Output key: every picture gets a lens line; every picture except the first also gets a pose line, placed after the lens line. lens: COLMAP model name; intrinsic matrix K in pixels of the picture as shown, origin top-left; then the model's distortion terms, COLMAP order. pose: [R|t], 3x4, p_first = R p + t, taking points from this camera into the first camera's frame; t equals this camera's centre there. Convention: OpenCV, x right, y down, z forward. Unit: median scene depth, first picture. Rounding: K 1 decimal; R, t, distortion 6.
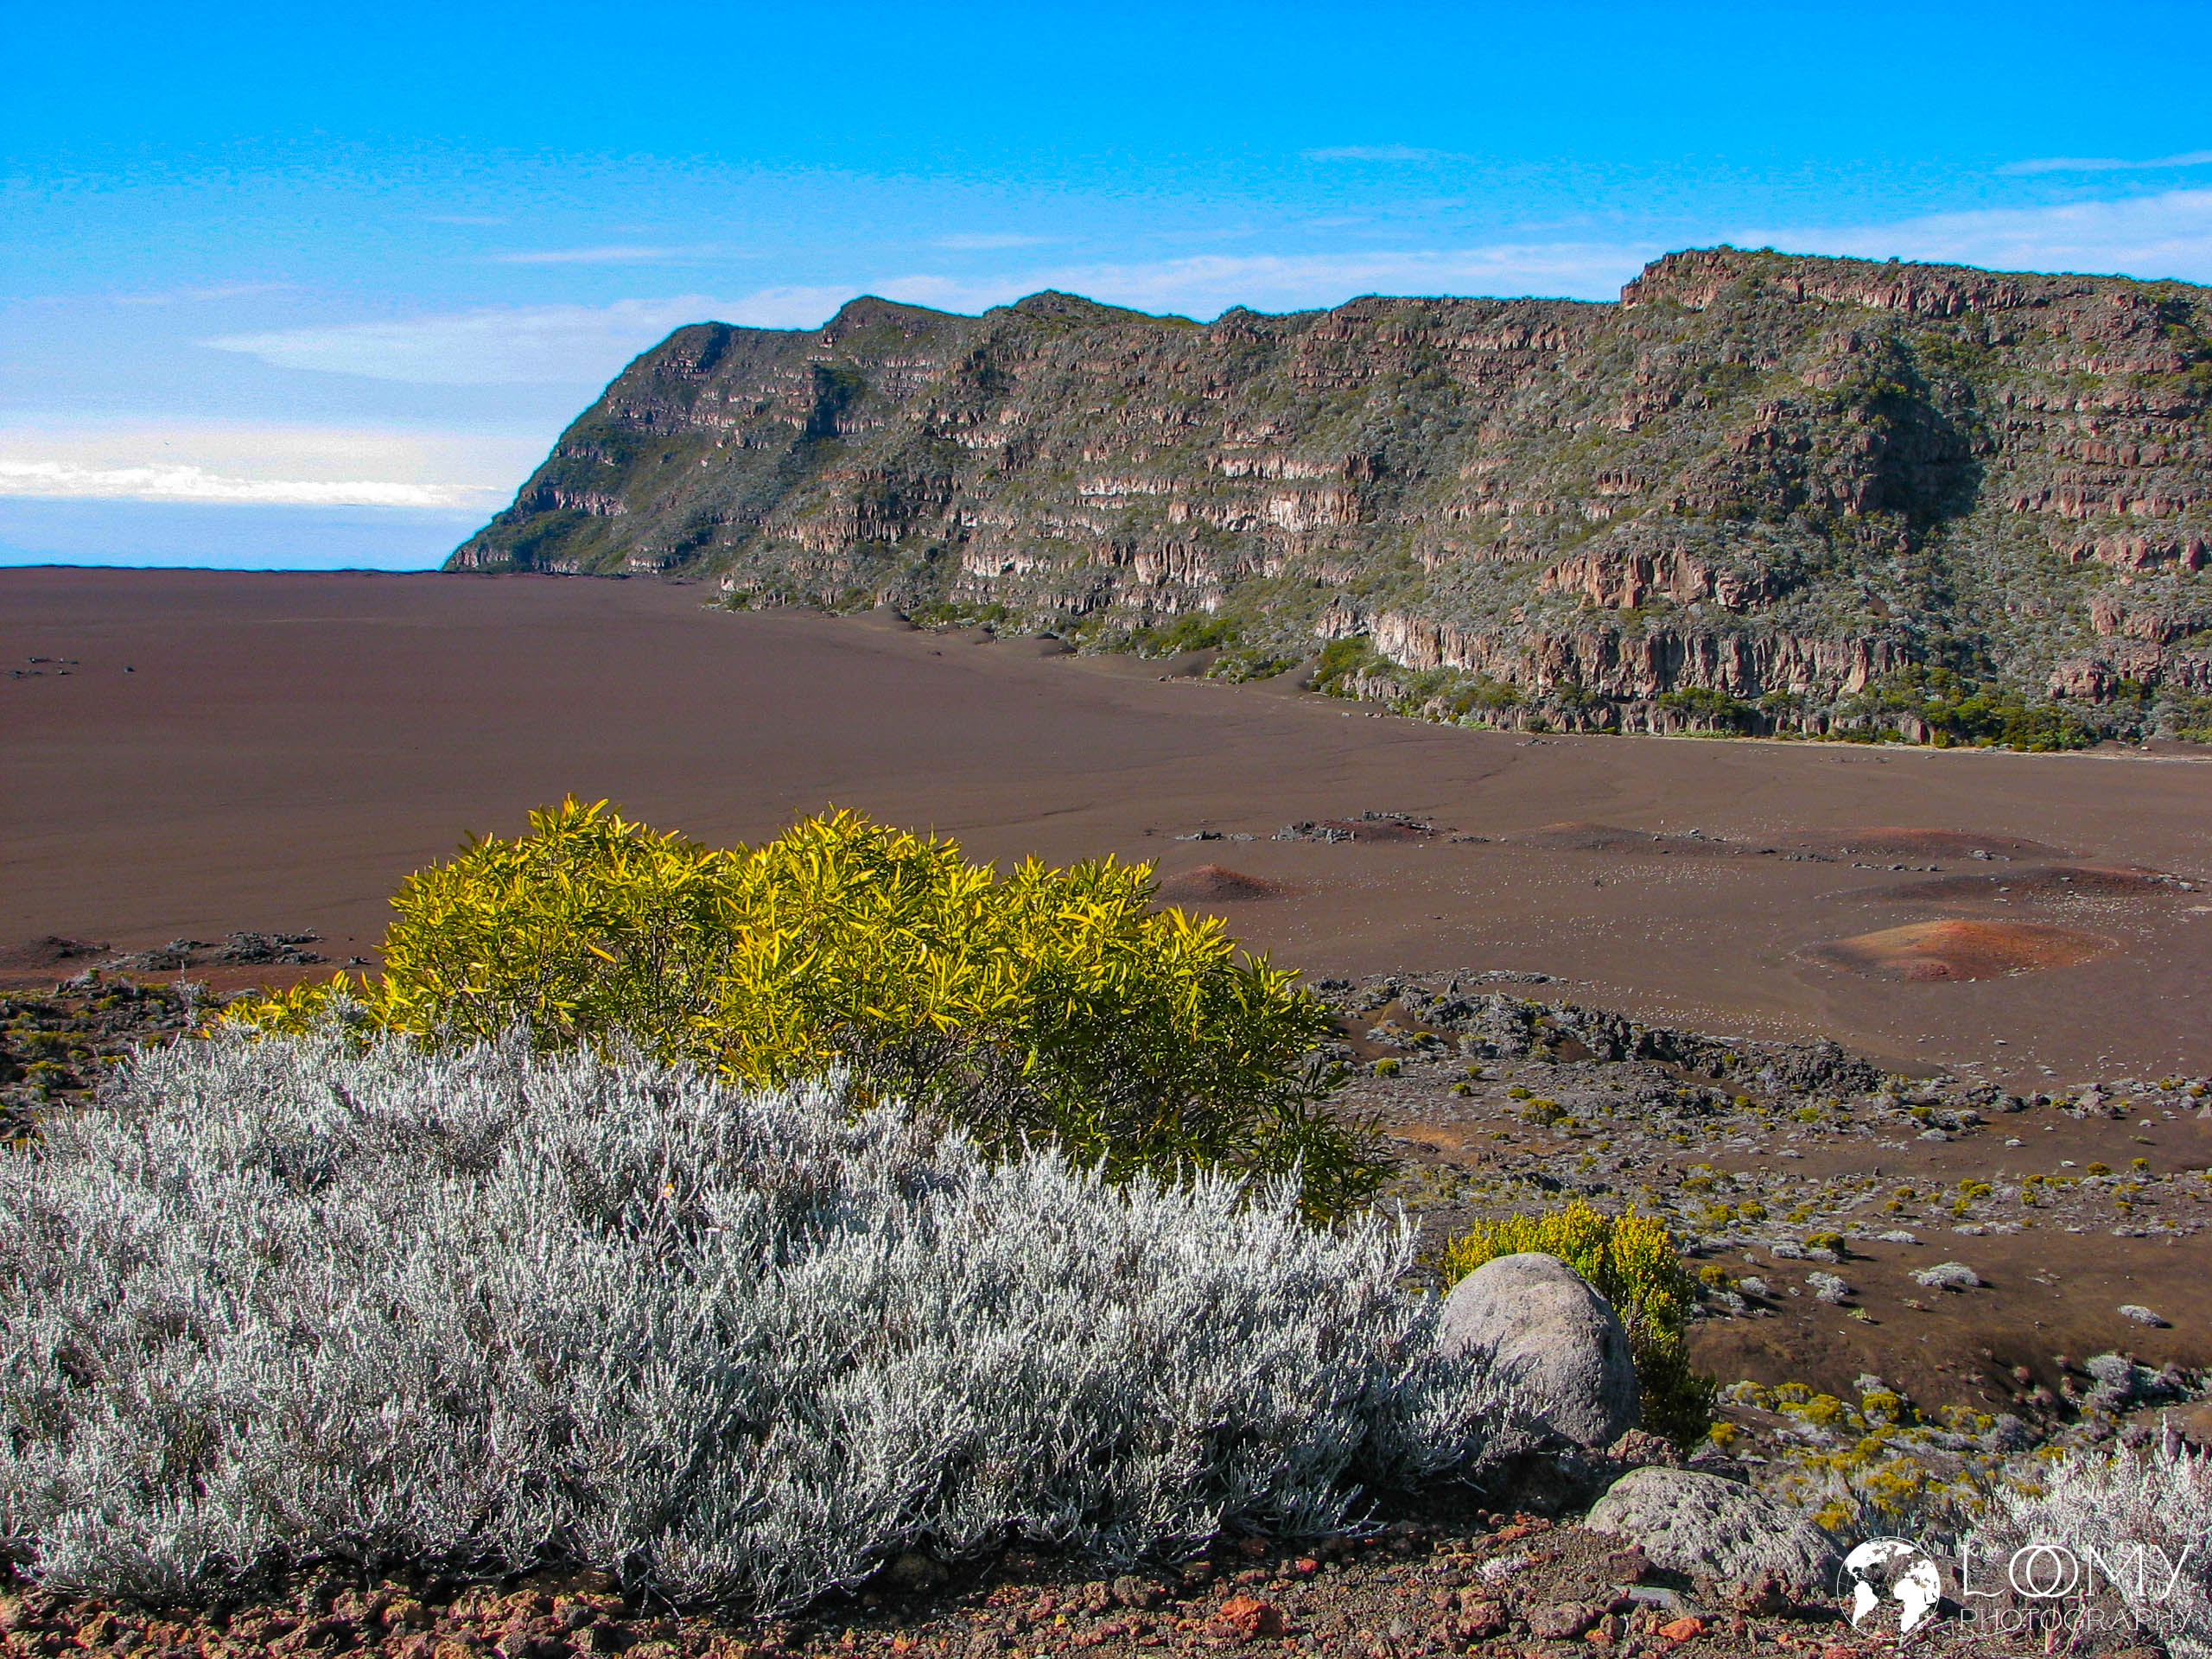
lens RADIAL K [[3384.2, 0, 1106.0], [0, 3384.2, 829.5], [0, 0, 1]] dist [-0.019214, 0.047054]
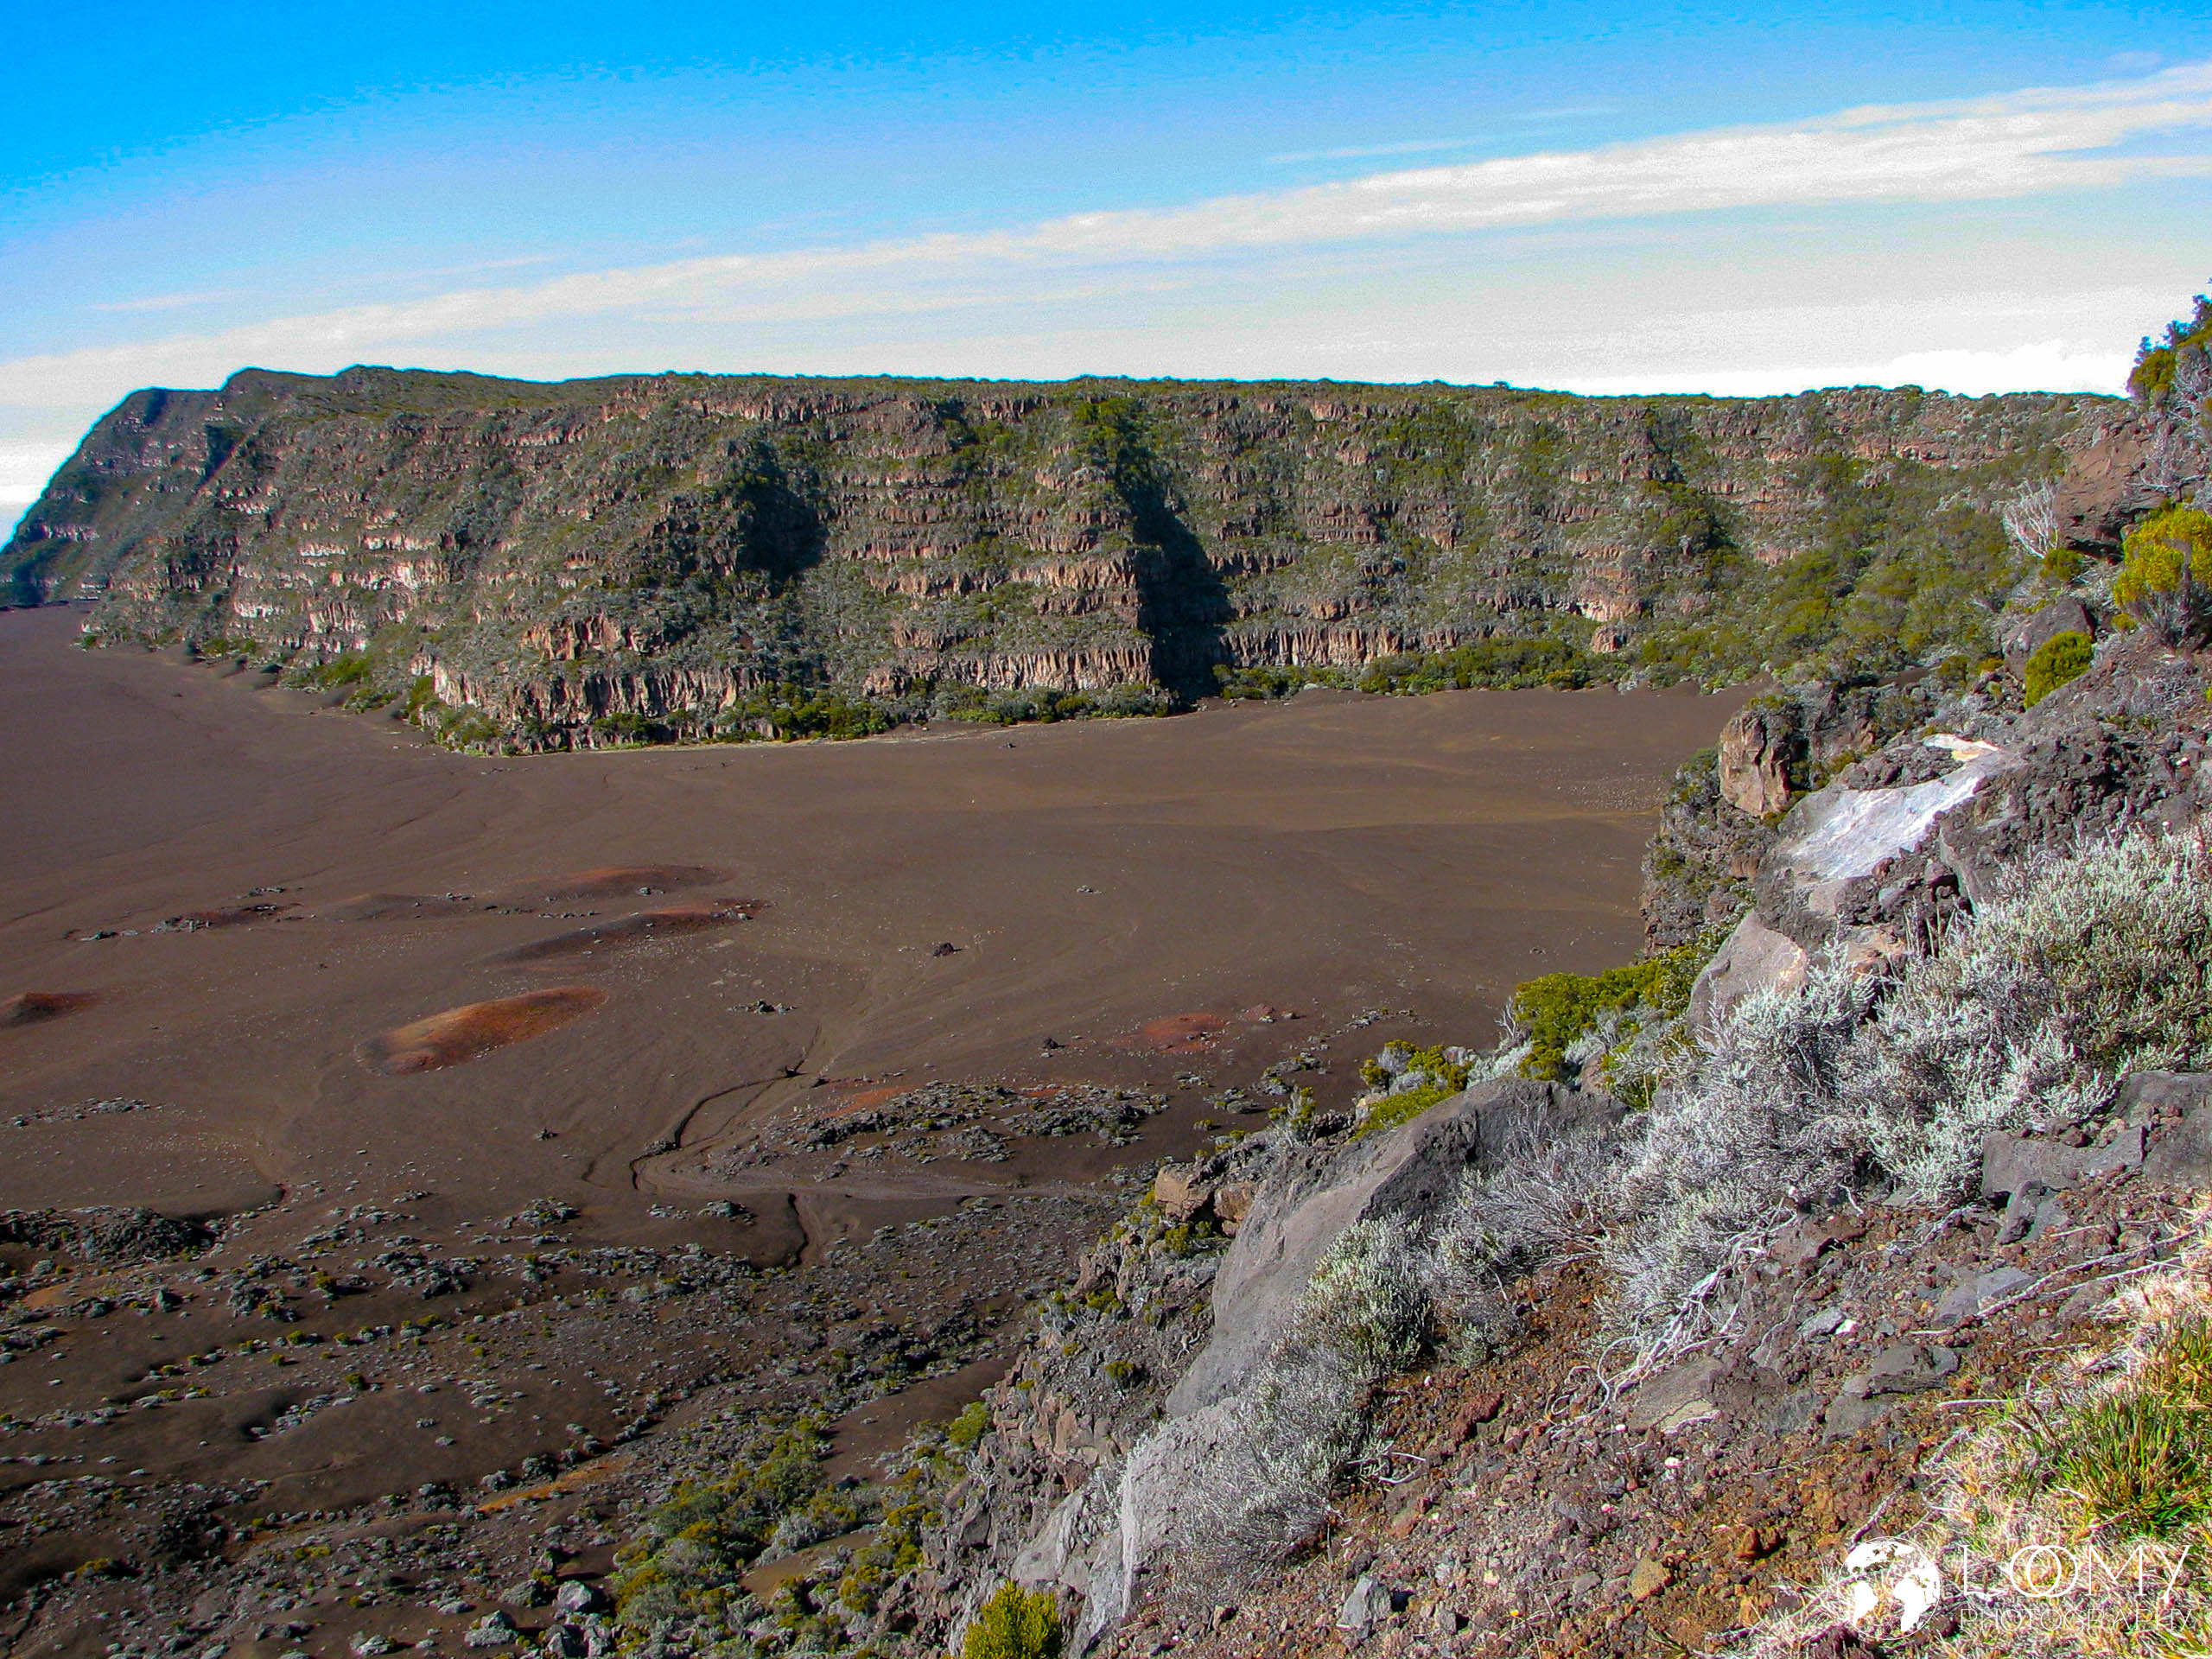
lens RADIAL K [[2445.3, 0, 1106.0], [0, 2445.3, 829.5], [0, 0, 1]] dist [-0.223359, 0.341404]
pose [[0.972286, -0.108406, 0.207140, 0.148744], [0.094344, 0.992586, 0.076632, -0.049397], [-0.213912, -0.054966, 0.975305, -0.030880]]
